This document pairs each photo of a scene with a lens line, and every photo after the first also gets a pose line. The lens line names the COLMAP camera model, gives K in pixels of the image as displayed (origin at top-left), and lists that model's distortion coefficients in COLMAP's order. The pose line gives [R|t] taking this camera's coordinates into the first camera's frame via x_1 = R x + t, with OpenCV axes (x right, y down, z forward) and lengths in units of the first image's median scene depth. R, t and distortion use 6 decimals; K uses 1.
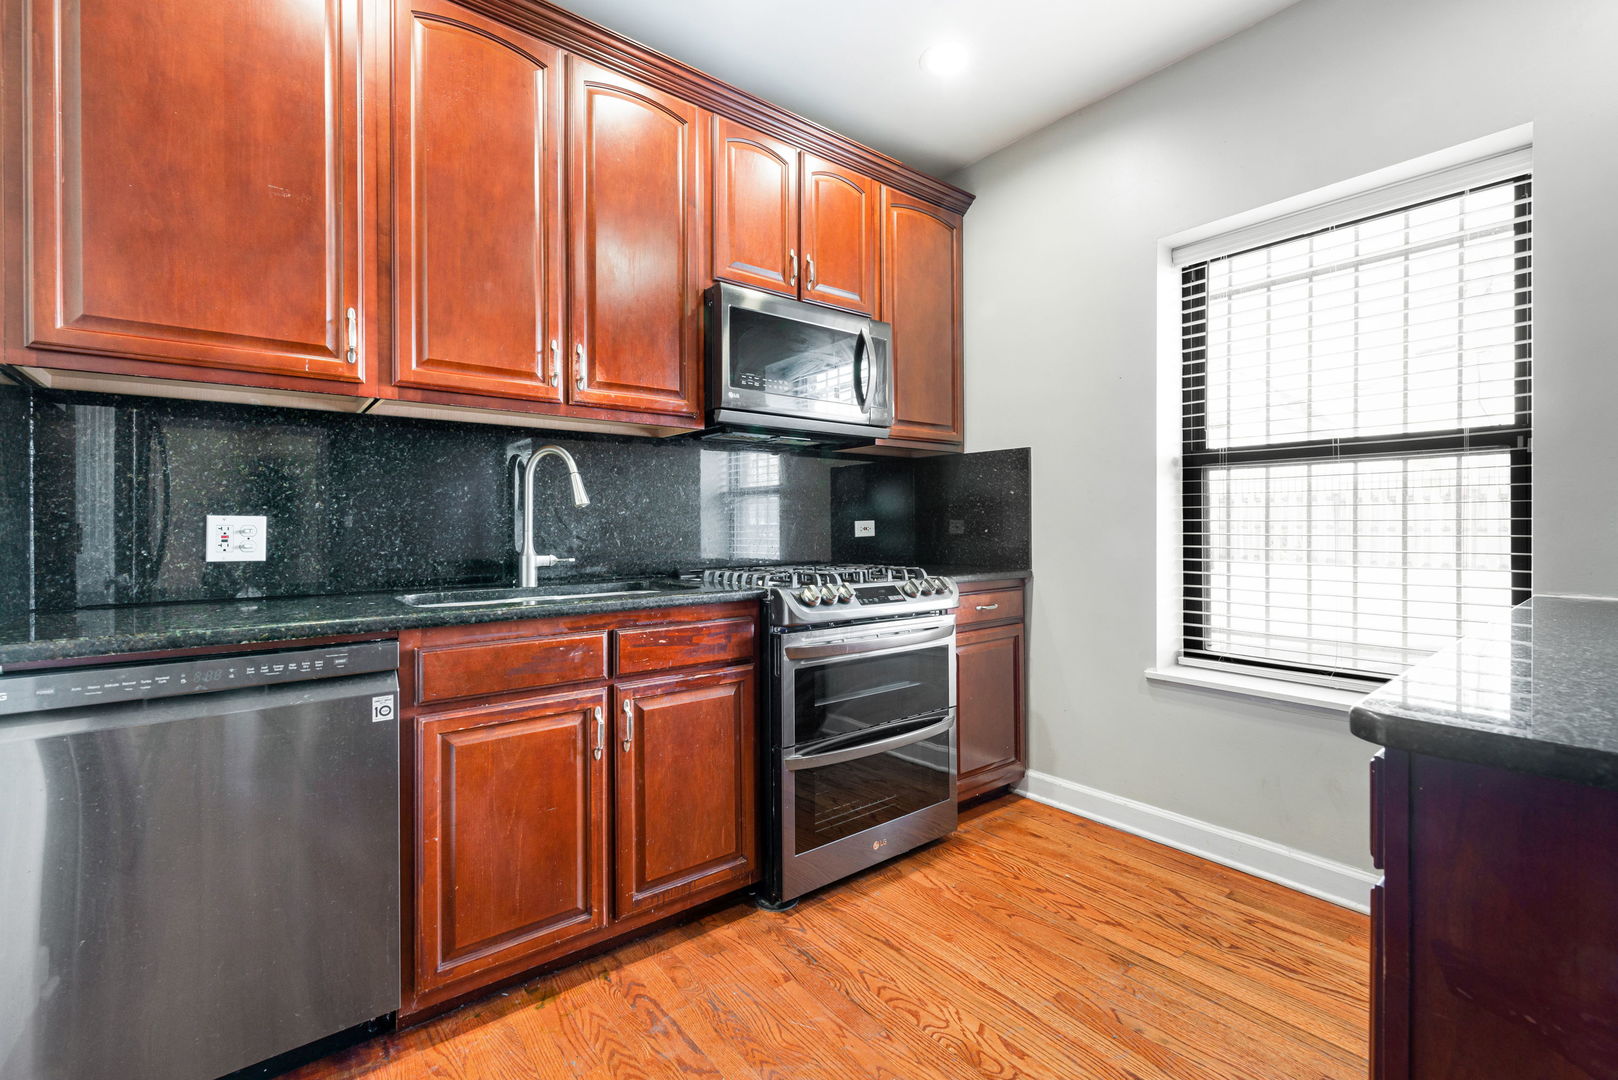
lens RADIAL K [[706.3, 0, 811.0], [0, 706.3, 529.6], [0, 0, 1]] dist [-0.000716, -0.000107]
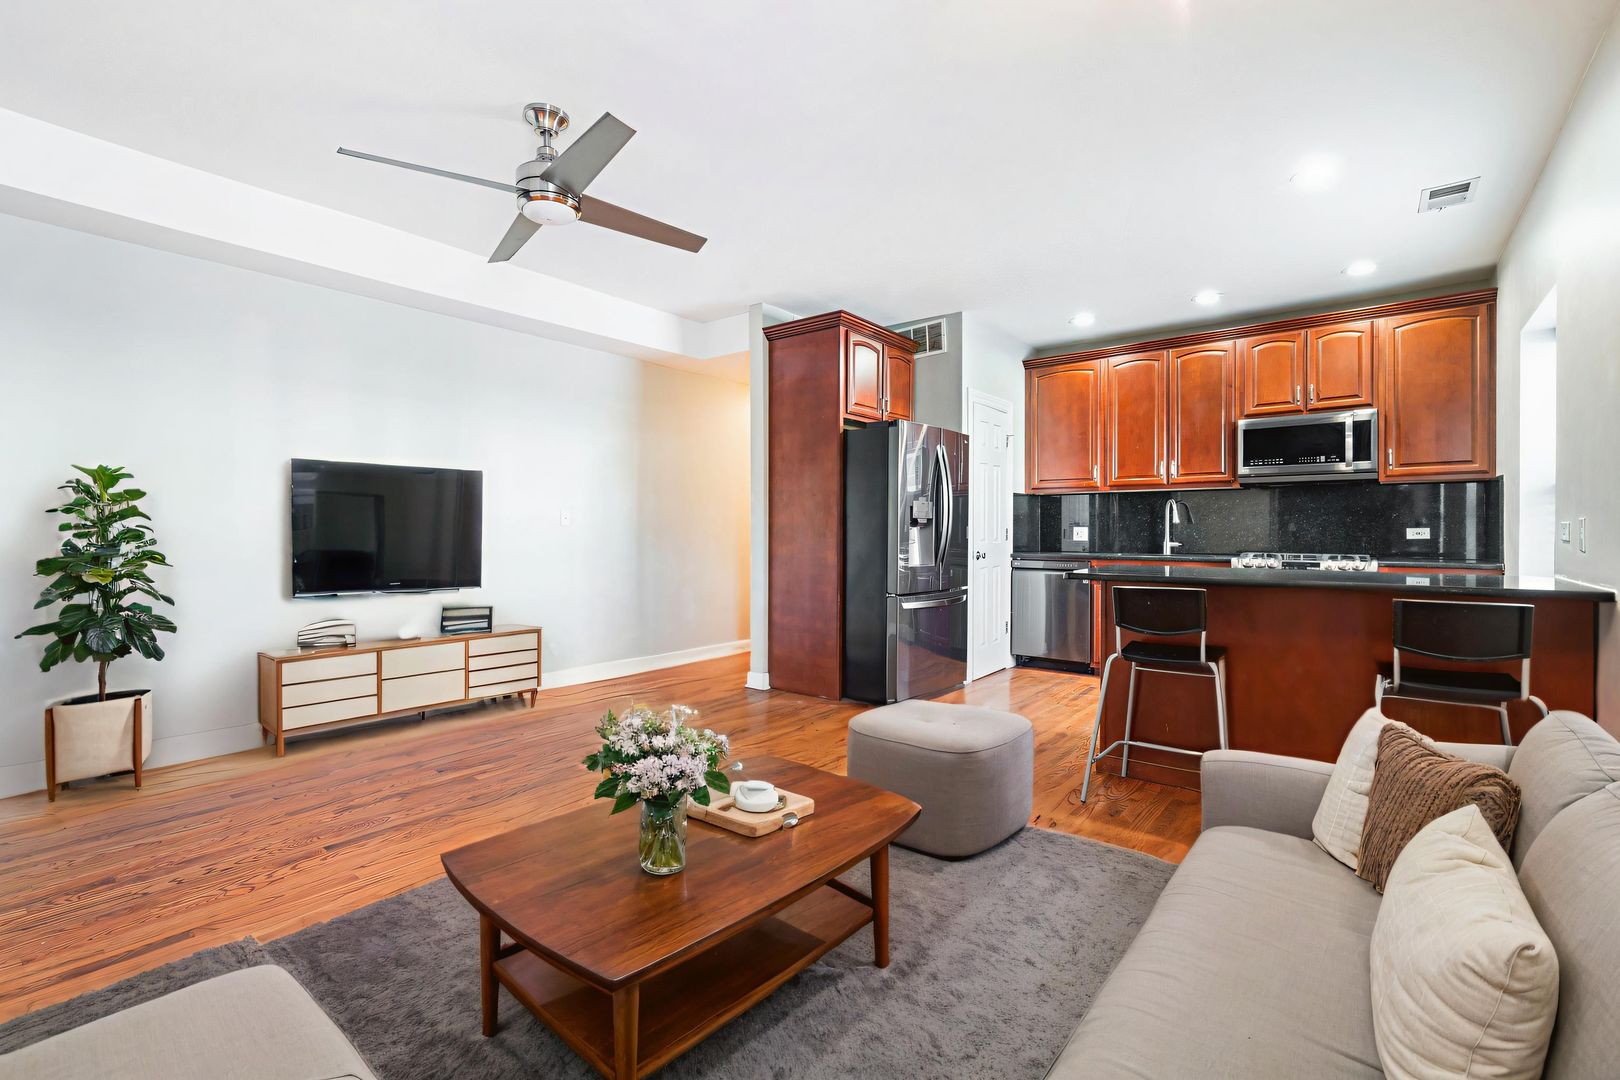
lens RADIAL K [[707.2, 0, 812.0], [0, 707.2, 529.6], [0, 0, 1]] dist [-0.000716, -0.000107]
pose [[0.207378, 0.003749, -0.978254, 1.871845], [-0.009258, 0.999955, 0.001869, -0.002262], [0.978217, 0.008669, 0.207403, -0.801020]]
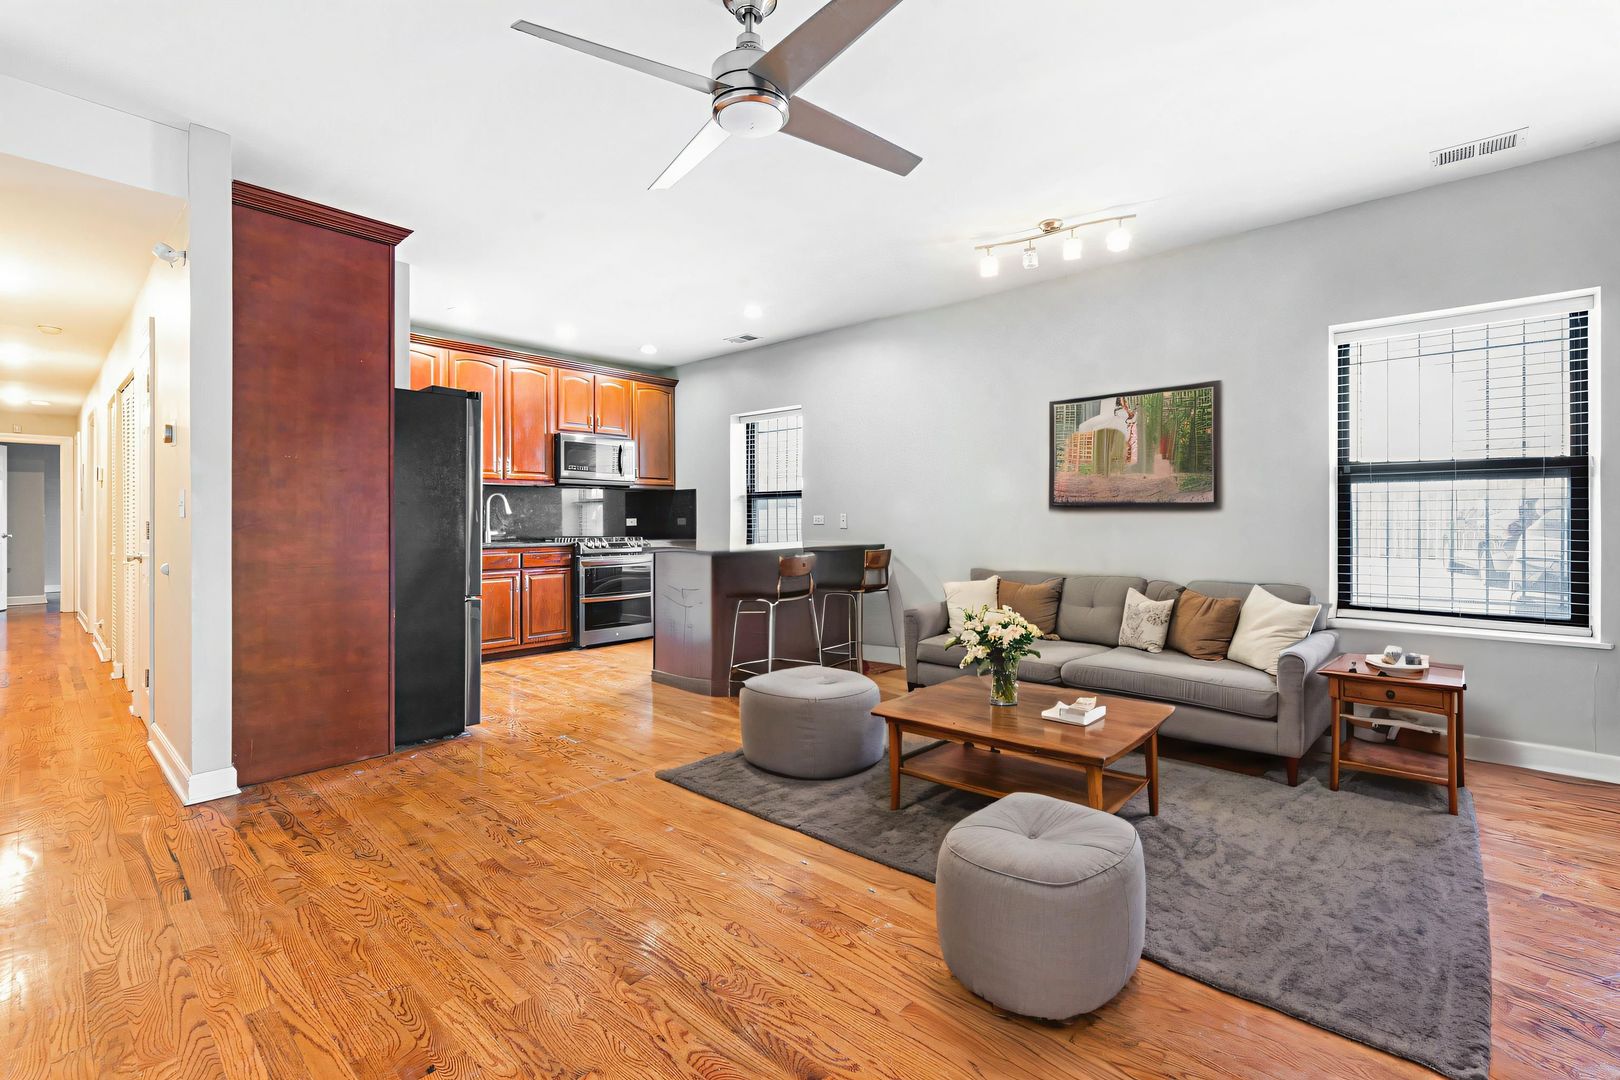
lens RADIAL K [[707.5, 0, 809.5], [0, 707.5, 519.4], [0, 0, 1]] dist [0.001898, 0.000124]
pose [[0.987737, 0.002106, 0.156110, 0.431575], [-0.001027, 0.999975, -0.006991, 0.007563], [-0.156121, 0.006745, 0.987715, -2.020986]]
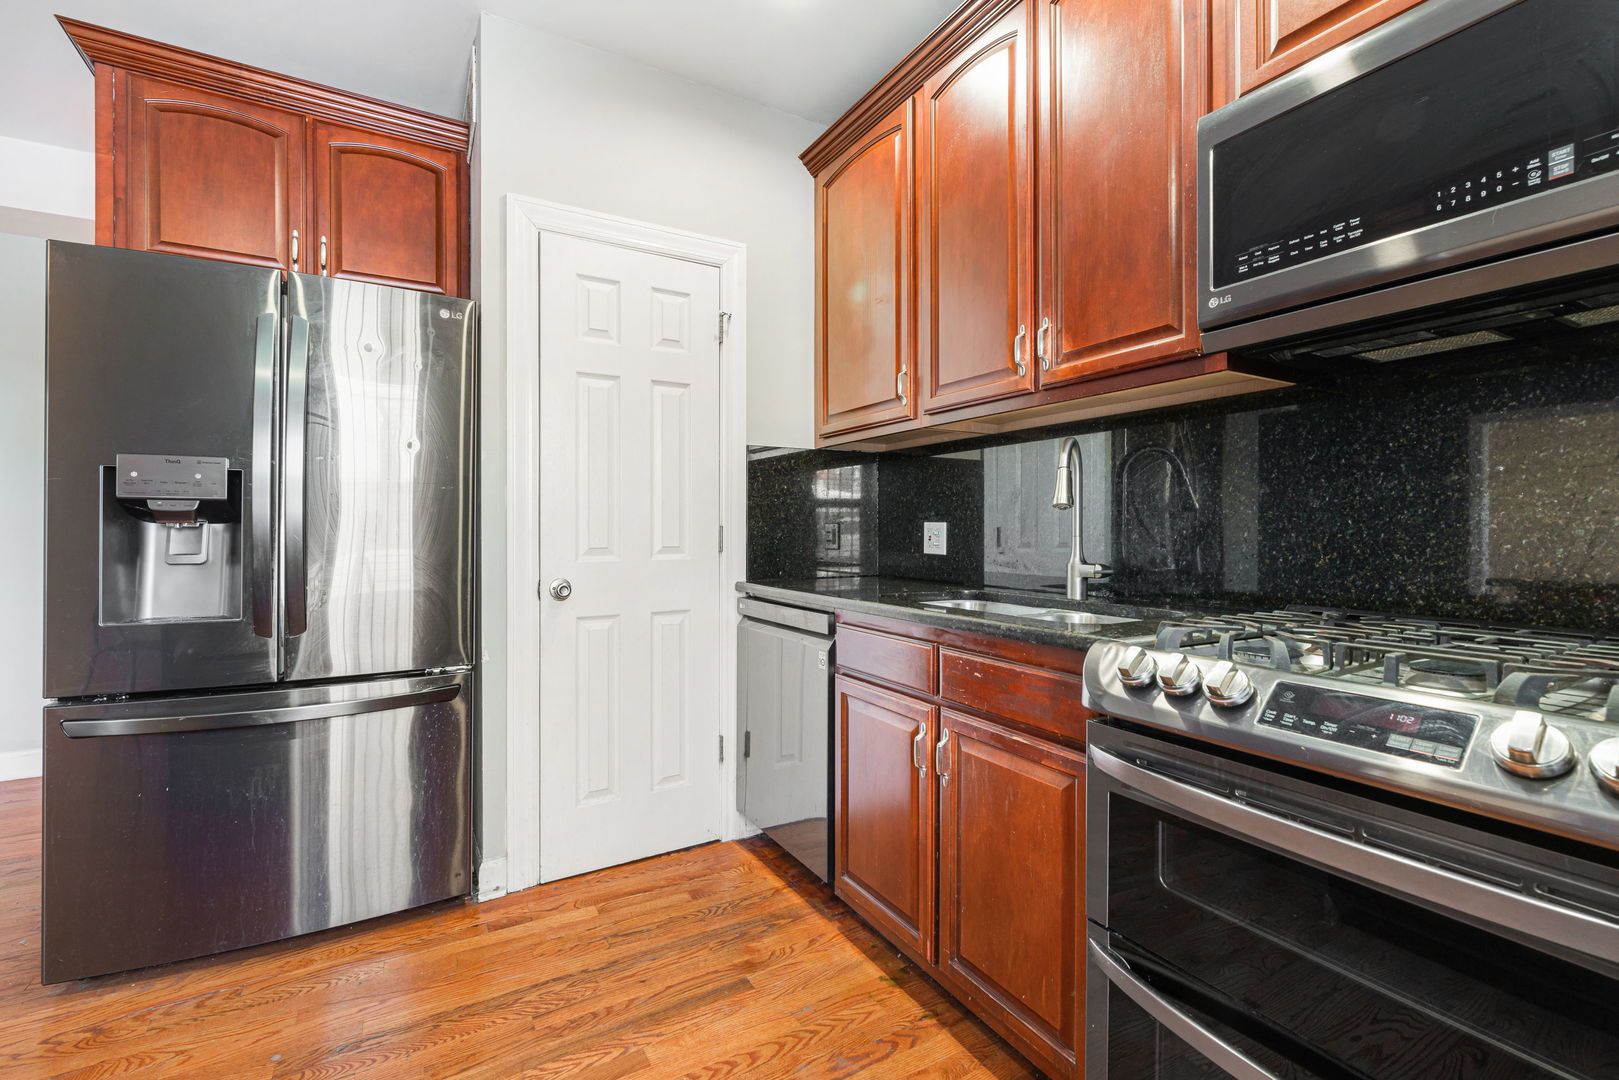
lens RADIAL K [[706.7, 0, 811.5], [0, 706.7, 529.6], [0, 0, 1]] dist [-0.000716, -0.000107]
pose [[-0.152526, 0.005216, -0.988286, 0.541969], [-0.005318, 0.999967, 0.006098, -0.009740], [0.988285, 0.006186, -0.152493, 0.826436]]
